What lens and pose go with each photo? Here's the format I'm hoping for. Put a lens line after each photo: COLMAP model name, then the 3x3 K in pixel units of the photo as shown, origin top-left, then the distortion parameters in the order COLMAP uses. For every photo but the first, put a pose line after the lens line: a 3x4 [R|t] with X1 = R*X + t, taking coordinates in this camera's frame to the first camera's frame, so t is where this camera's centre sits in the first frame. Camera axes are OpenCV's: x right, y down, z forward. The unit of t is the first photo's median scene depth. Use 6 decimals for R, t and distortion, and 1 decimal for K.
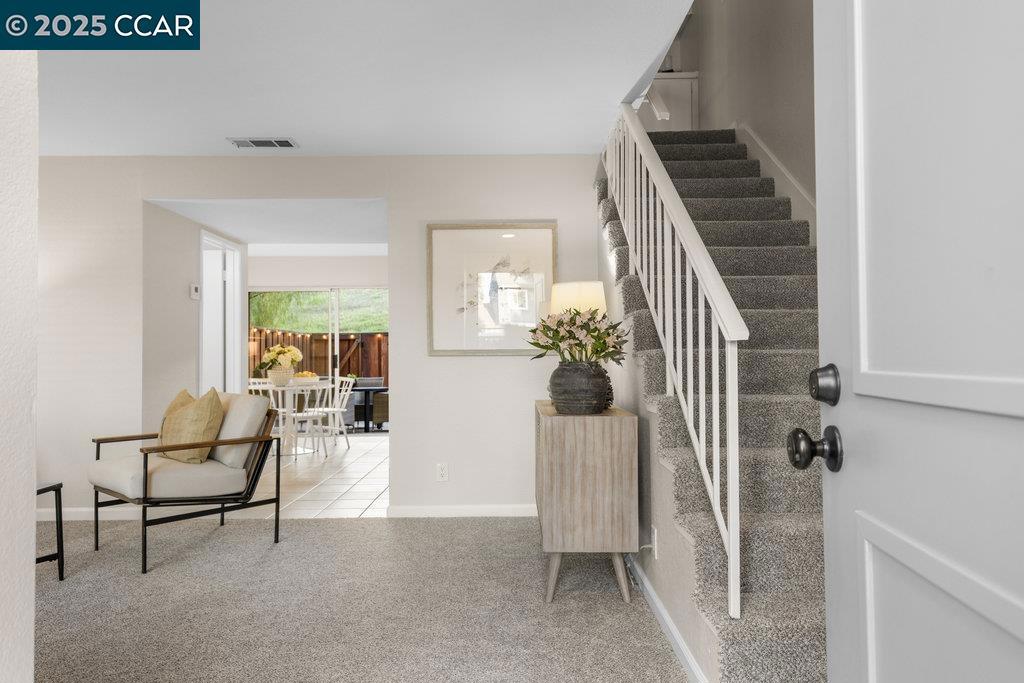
lens RADIAL K [[669.1, 0, 506.6], [0, 669.1, 338.6], [0, 0, 1]] dist [0.016000, -0.003021]
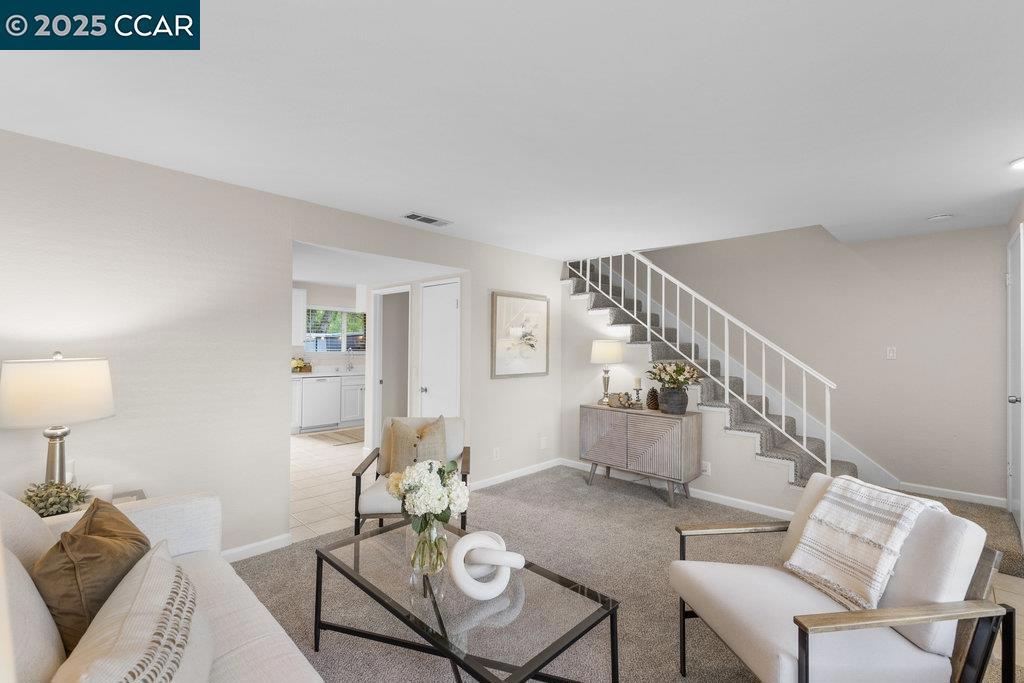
lens RADIAL K [[445.6, 0, 509.1], [0, 445.6, 339.0], [0, 0, 1]] dist [0.009482, -0.002493]
pose [[0.690426, 0.022255, 0.723060, -1.083841], [-0.033802, 0.999427, 0.001516, -0.088784], [-0.722612, -0.025488, 0.690783, 0.367082]]
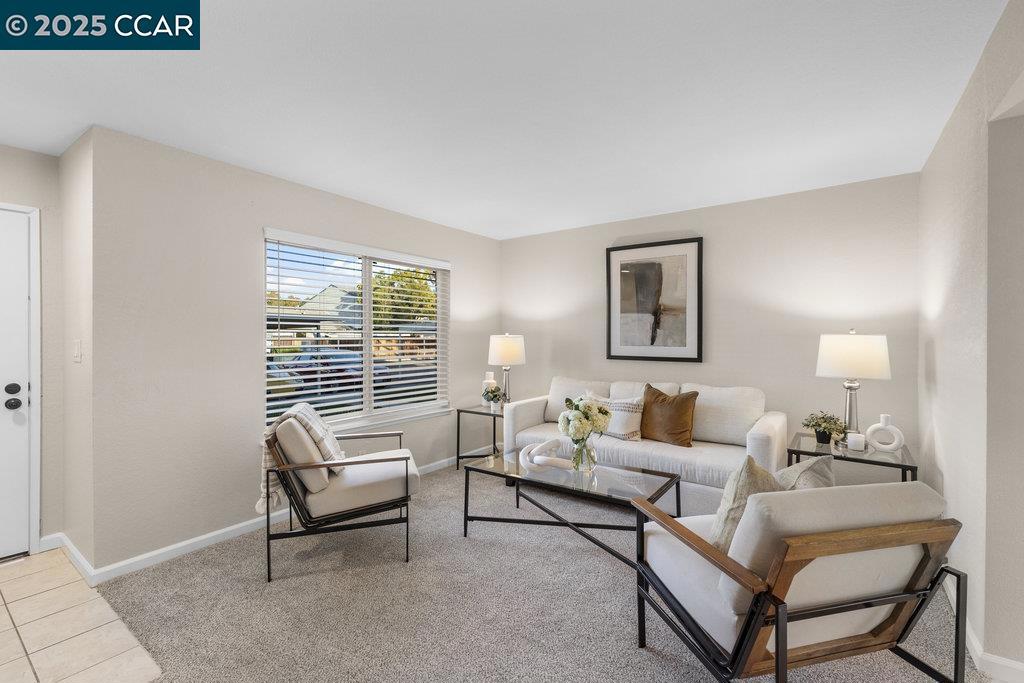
lens RADIAL K [[445.6, 0, 509.0], [0, 445.6, 337.4], [0, 0, 1]] dist [0.009482, -0.002493]
pose [[-0.583313, 0.008473, -0.812203, 0.018347], [0.024447, 0.999676, -0.007129, -0.042556], [0.811880, -0.024015, -0.583331, 1.192375]]
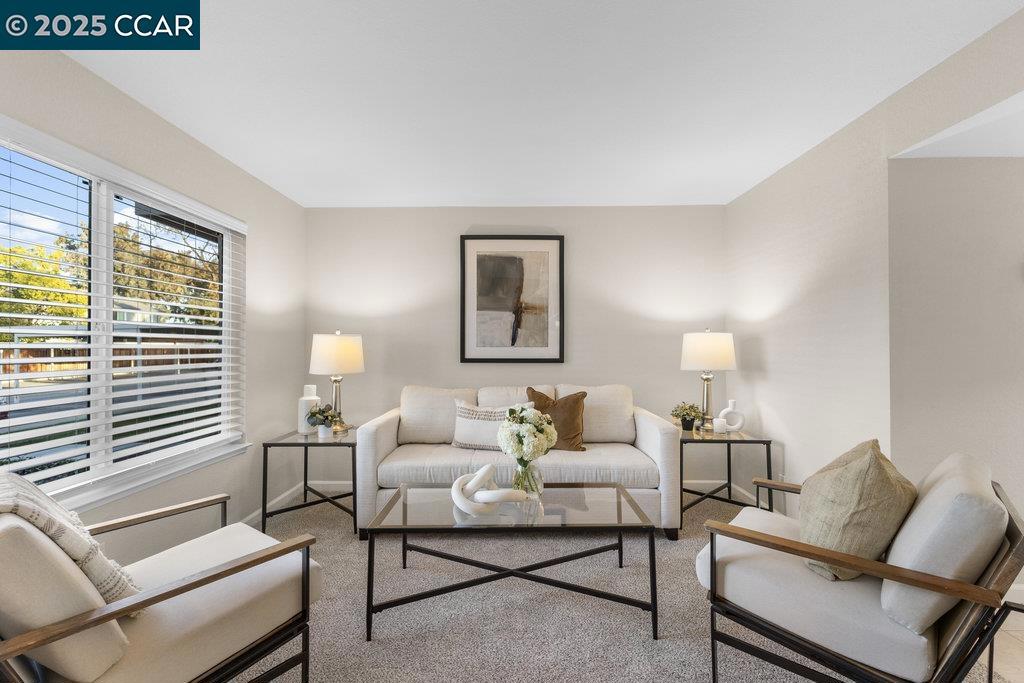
lens RADIAL K [[445.6, 0, 510.5], [0, 445.6, 340.5], [0, 0, 1]] dist [0.009482, -0.002493]
pose [[-0.000972, -0.004764, -0.999988, -0.074905], [0.028251, 0.999589, -0.004790, -0.028752], [0.999600, -0.028256, -0.000838, 0.790752]]
